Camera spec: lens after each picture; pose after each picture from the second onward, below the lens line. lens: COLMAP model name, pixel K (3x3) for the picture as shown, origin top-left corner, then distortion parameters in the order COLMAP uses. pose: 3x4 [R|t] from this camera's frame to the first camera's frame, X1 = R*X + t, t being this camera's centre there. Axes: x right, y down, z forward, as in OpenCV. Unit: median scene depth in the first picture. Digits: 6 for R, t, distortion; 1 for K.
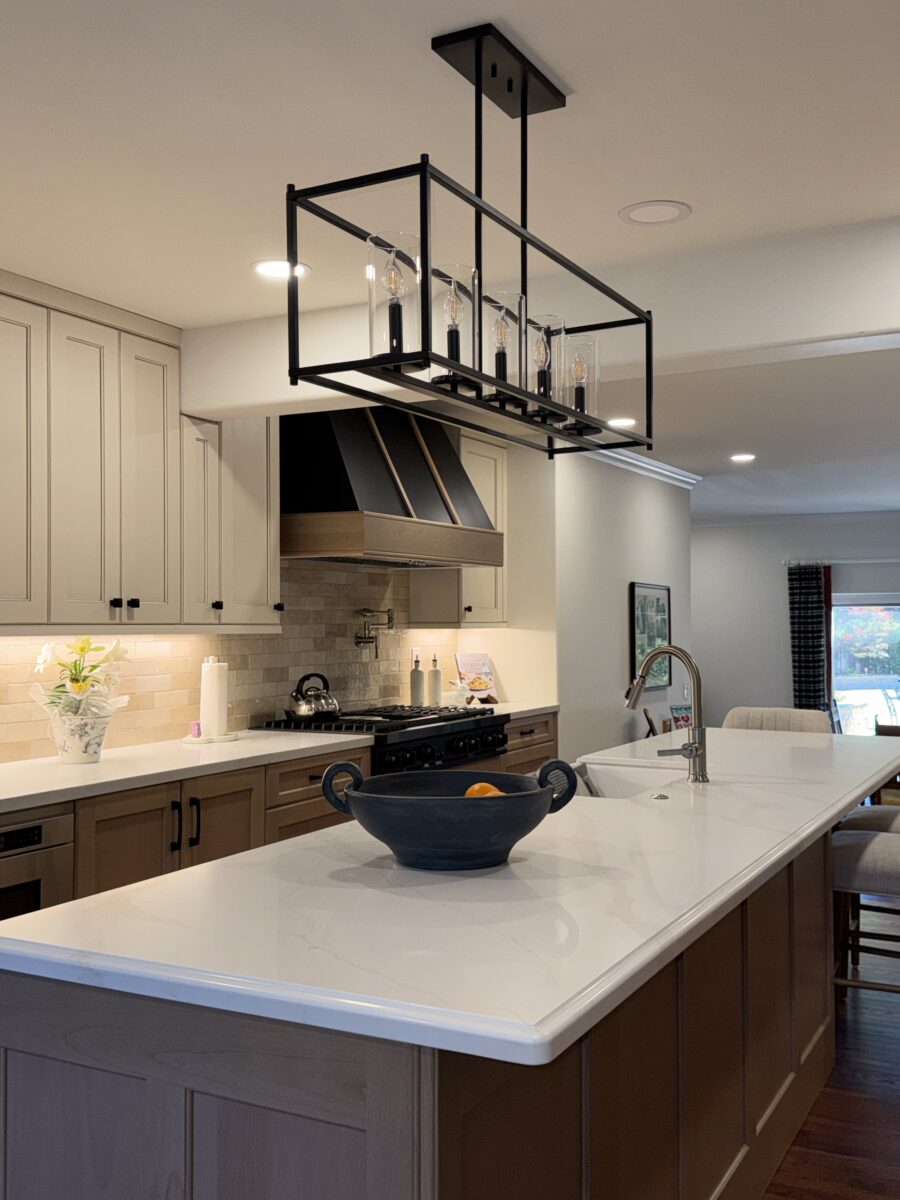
lens RADIAL K [[1174.4, 0, 450.0], [0, 1174.4, 600.0], [0, 0, 1]] dist [0.262272, -0.469907]
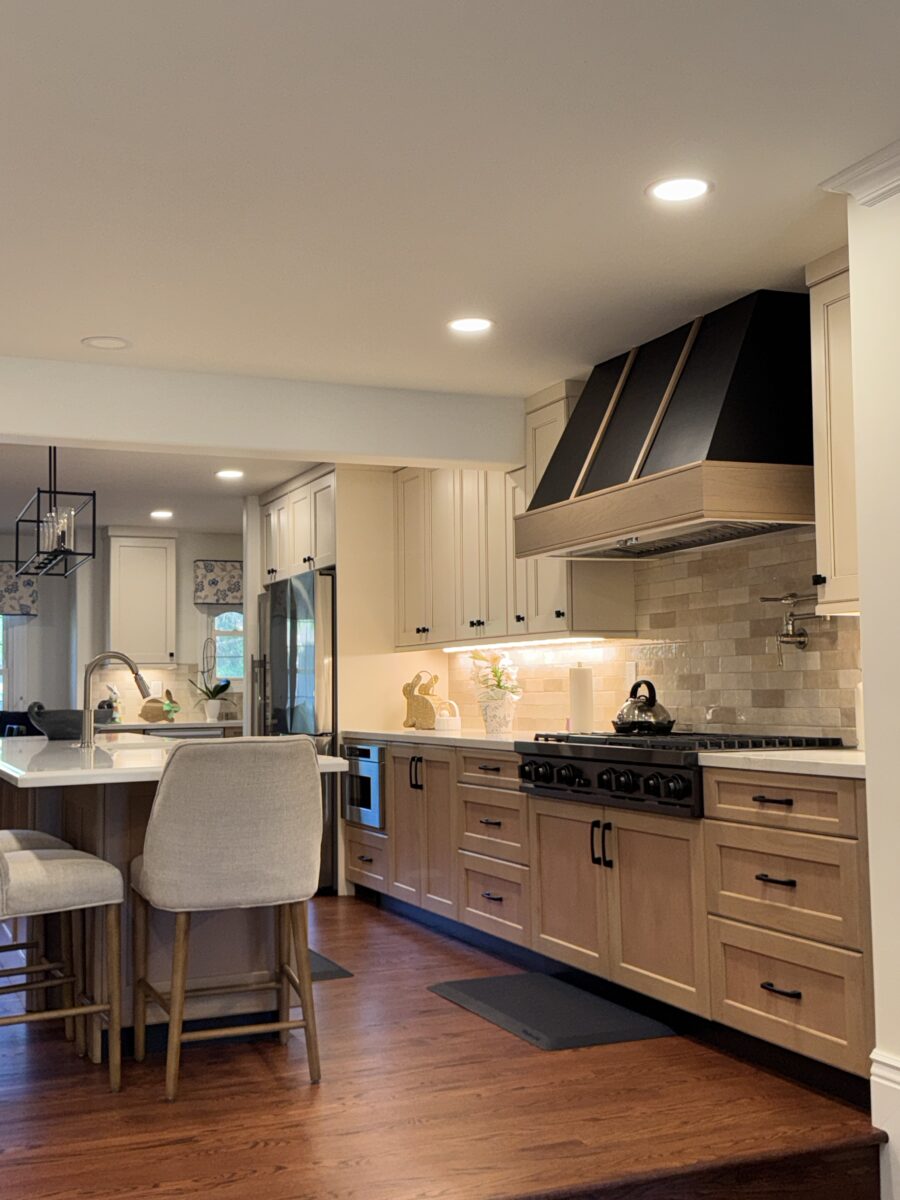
lens RADIAL K [[1370.4, 0, 450.0], [0, 1370.4, 600.0], [0, 0, 1]] dist [0.176240, -0.005788]
pose [[-0.633398, -0.038562, -0.772865, 0.784769], [0.031879, 0.996609, -0.075853, 0.075575], [0.773170, -0.072684, -0.630021, 1.538163]]
